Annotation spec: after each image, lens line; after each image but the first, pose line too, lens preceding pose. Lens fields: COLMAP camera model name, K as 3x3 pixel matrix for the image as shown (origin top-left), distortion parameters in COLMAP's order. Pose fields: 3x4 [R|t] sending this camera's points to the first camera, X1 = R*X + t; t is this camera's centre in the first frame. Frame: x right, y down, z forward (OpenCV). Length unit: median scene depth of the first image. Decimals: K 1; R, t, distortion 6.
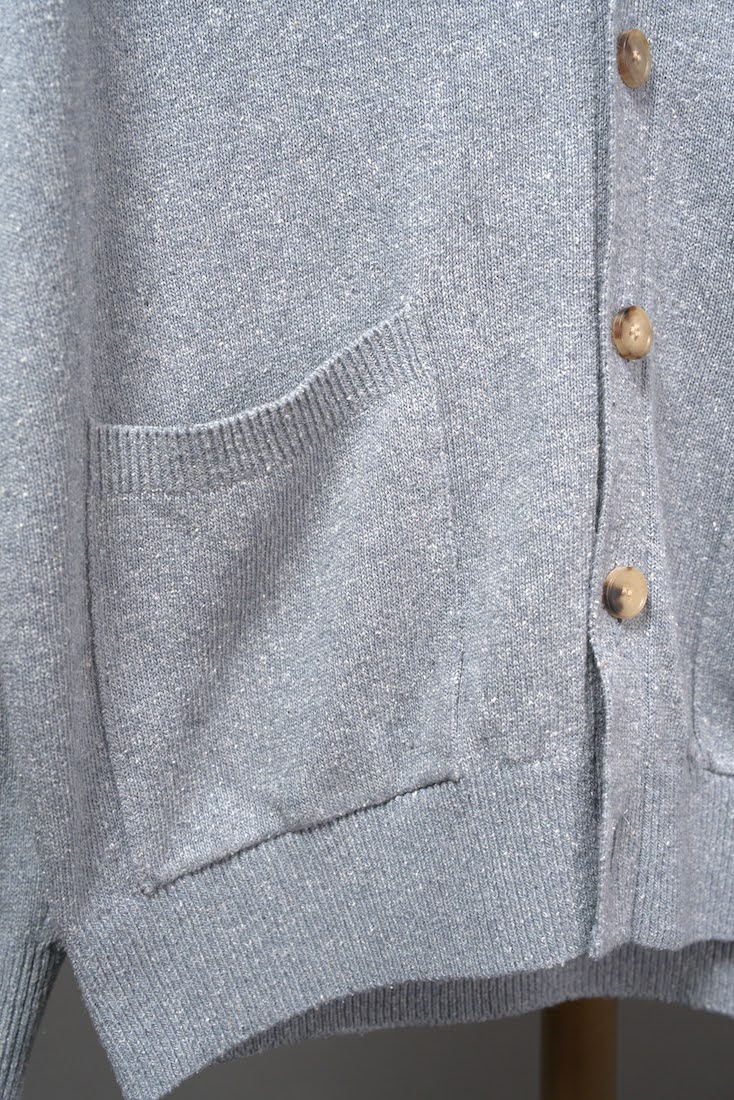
lens RADIAL K [[1165.5, 0, 390.4], [0, 1165.5, 566.2], [0, 0, 1]] dist [0.004761, 0.116405]
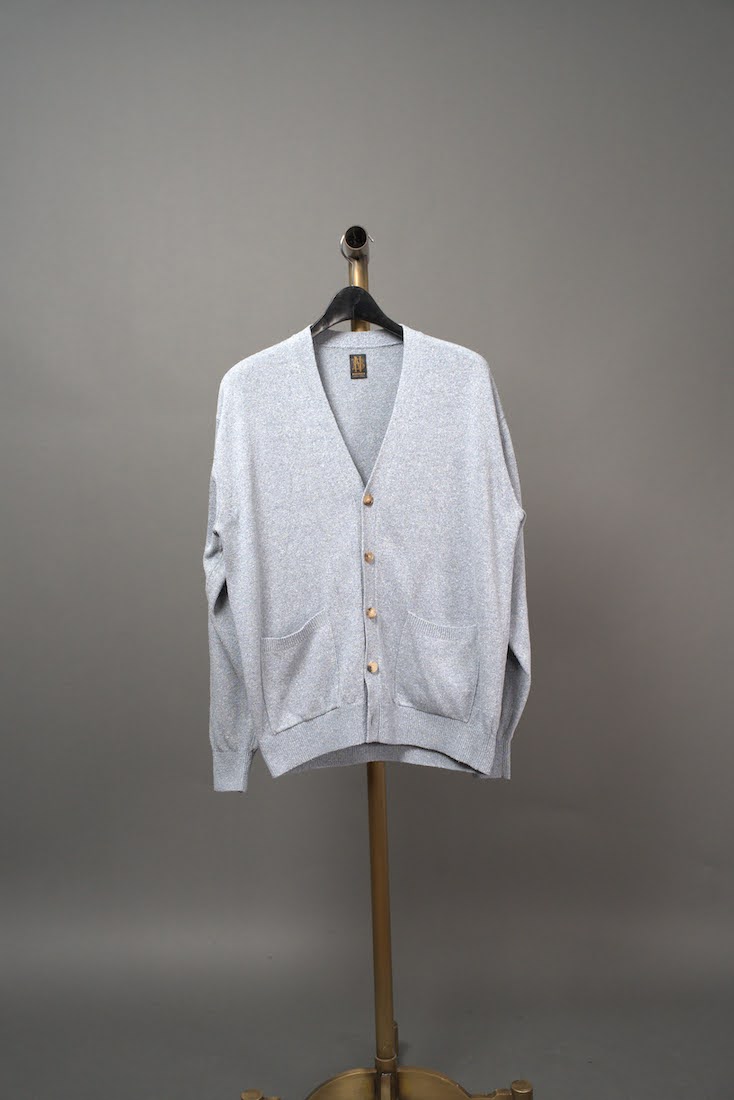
lens RADIAL K [[1165.5, 0, 390.4], [0, 1165.5, 566.2], [0, 0, 1]] dist [0.004761, 0.116405]
pose [[0.999132, -0.041640, -0.001208, 0.298744], [0.041582, 0.998654, -0.031001, -0.239384], [0.002498, 0.030923, 0.999519, -3.783552]]
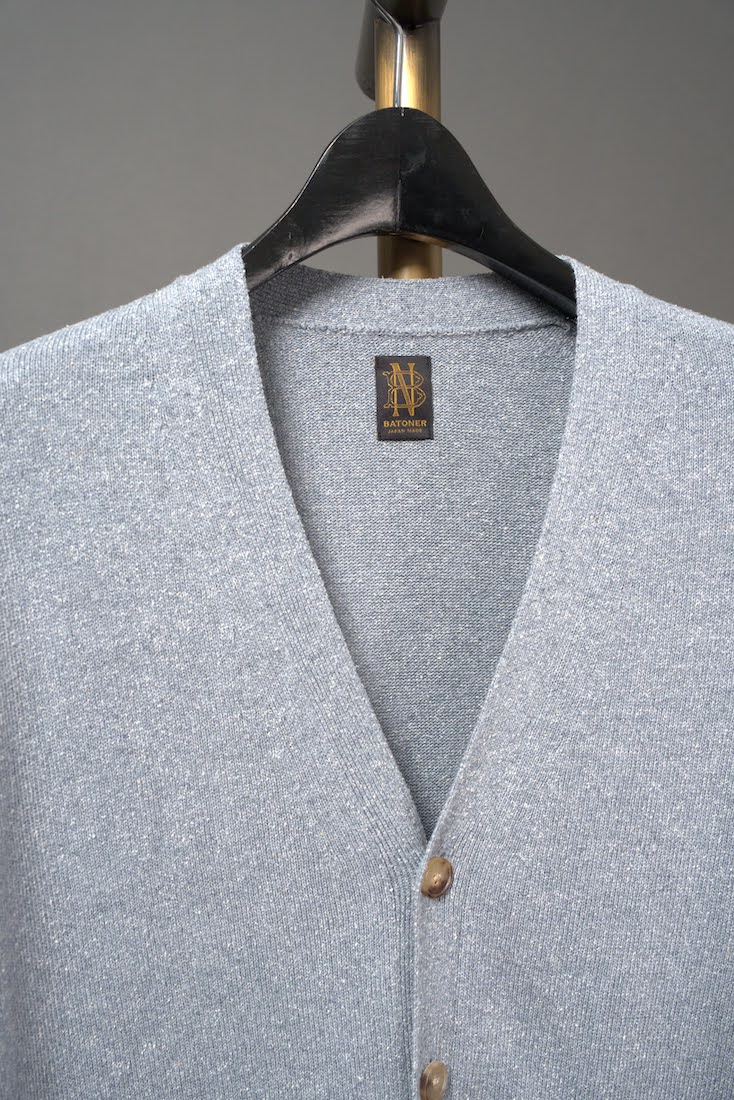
lens RADIAL K [[1165.5, 0, 390.4], [0, 1165.5, 566.2], [0, 0, 1]] dist [0.004761, 0.116405]
pose [[0.996185, -0.019097, 0.085149, 0.054064], [0.022982, 0.998727, -0.044891, -0.958132], [-0.084183, 0.046677, 0.995356, -0.358804]]
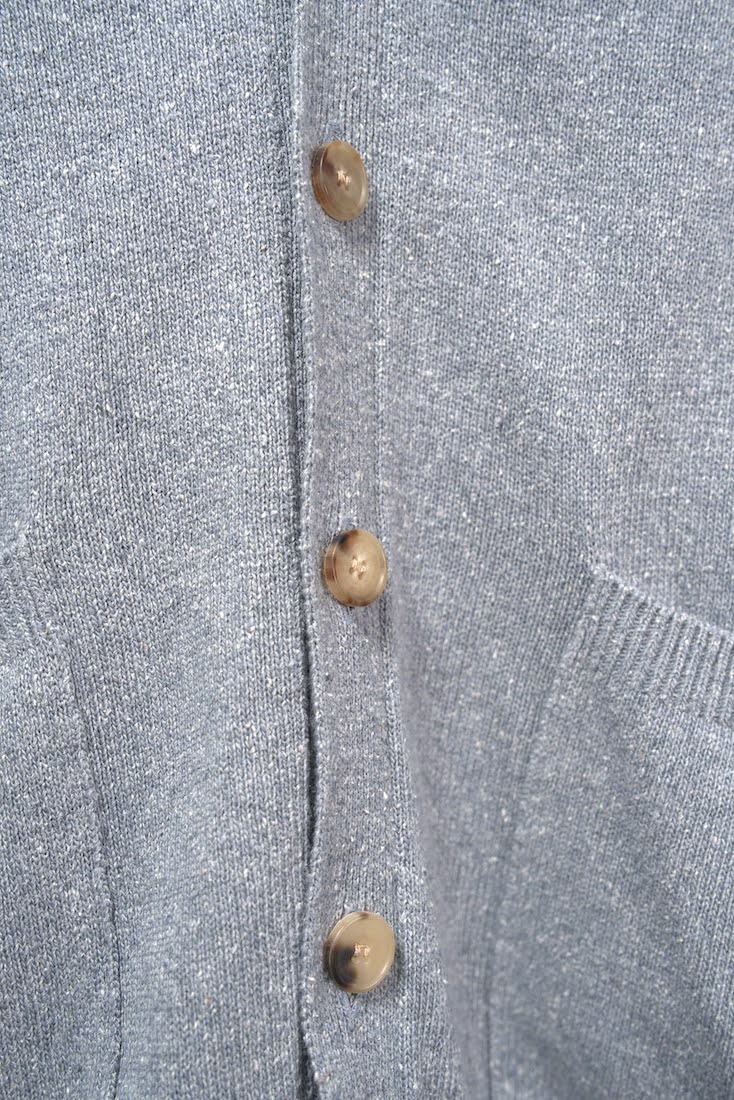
lens RADIAL K [[1210.7, 0, 369.5], [0, 1210.7, 591.3], [0, 0, 1]] dist [0.005317, 0.060122]
pose [[0.996911, -0.033082, 0.071236, 0.163920], [0.037426, 0.997465, -0.060525, -0.142274], [-0.069053, 0.063004, 0.995621, 0.290555]]
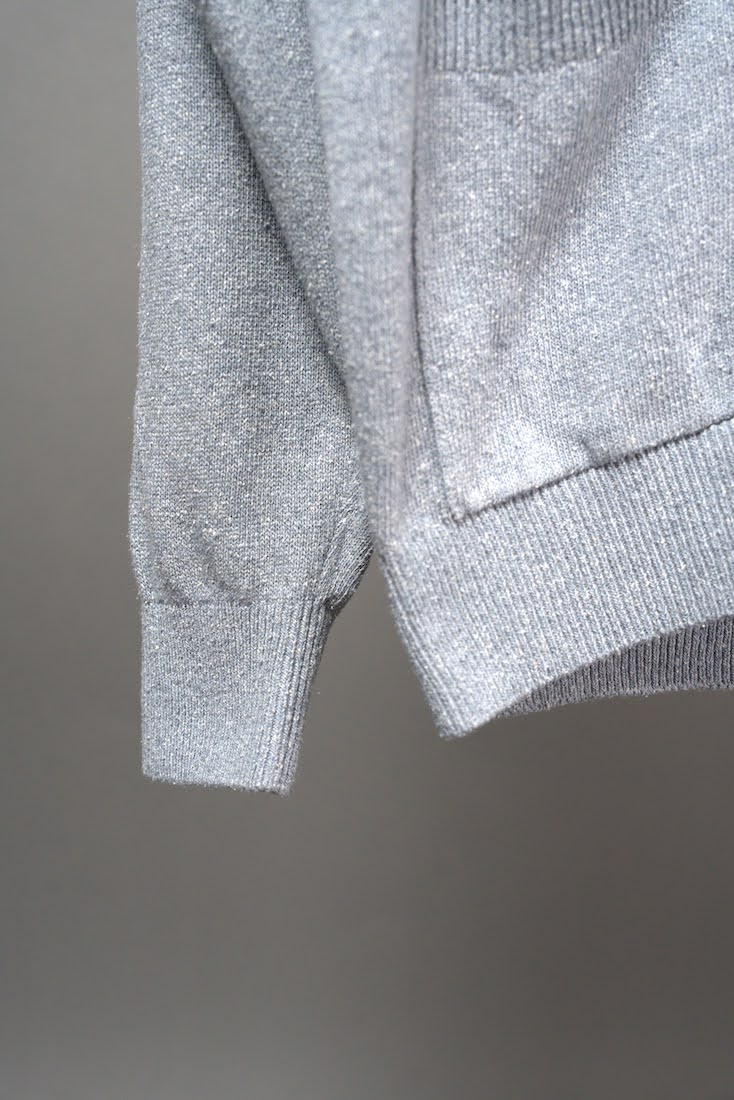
lens RADIAL K [[1159.3, 0, 391.5], [0, 1159.3, 571.8], [0, 0, 1]] dist [-0.015822, 0.096395]
pose [[0.999114, -0.002531, 0.042007, -0.301134], [0.000450, 0.998775, 0.049480, 0.276316], [-0.042081, -0.049417, 0.997891, 0.068720]]
